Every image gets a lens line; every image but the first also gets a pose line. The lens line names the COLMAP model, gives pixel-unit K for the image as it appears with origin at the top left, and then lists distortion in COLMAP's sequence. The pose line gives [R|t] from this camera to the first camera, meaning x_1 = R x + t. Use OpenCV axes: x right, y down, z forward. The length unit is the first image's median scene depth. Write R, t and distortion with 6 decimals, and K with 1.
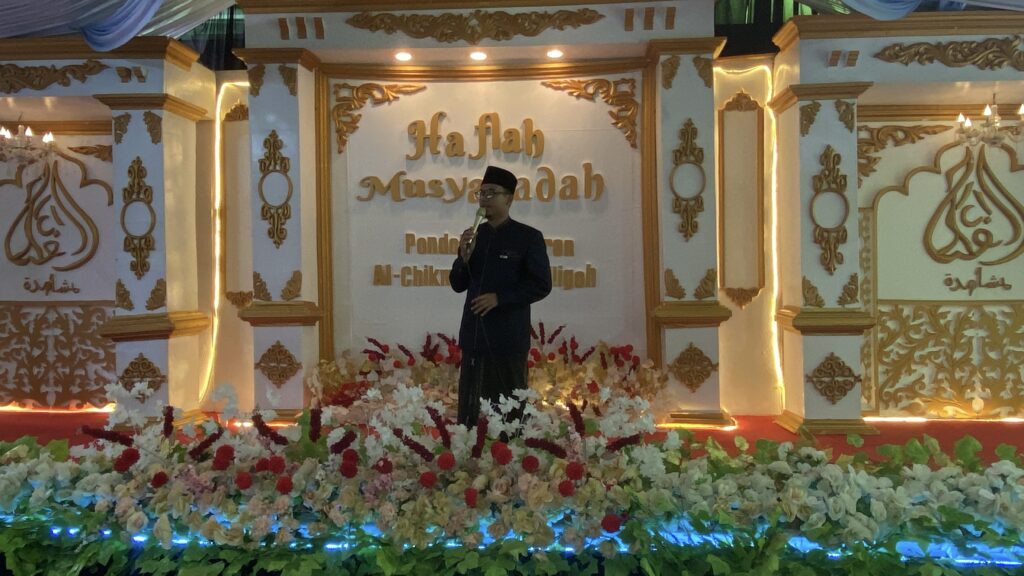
lens RADIAL K [[826.8, 0, 513.0], [0, 826.8, 296.3], [0, 0, 1]] dist [0.084920, -0.082591]
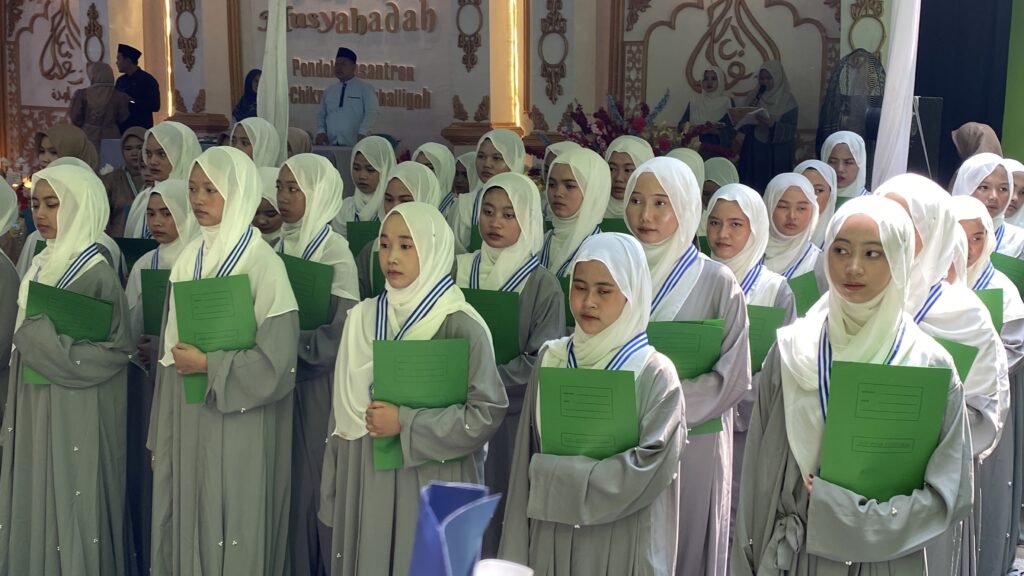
lens RADIAL K [[1264.3, 0, 470.1], [0, 1264.3, 276.9], [0, 0, 1]] dist [0.078303, 0.000000]
pose [[0.914919, 0.076209, -0.396377, 0.908894], [-0.018409, 0.988871, 0.147634, -0.041941], [0.403217, -0.127776, 0.906140, -0.640812]]
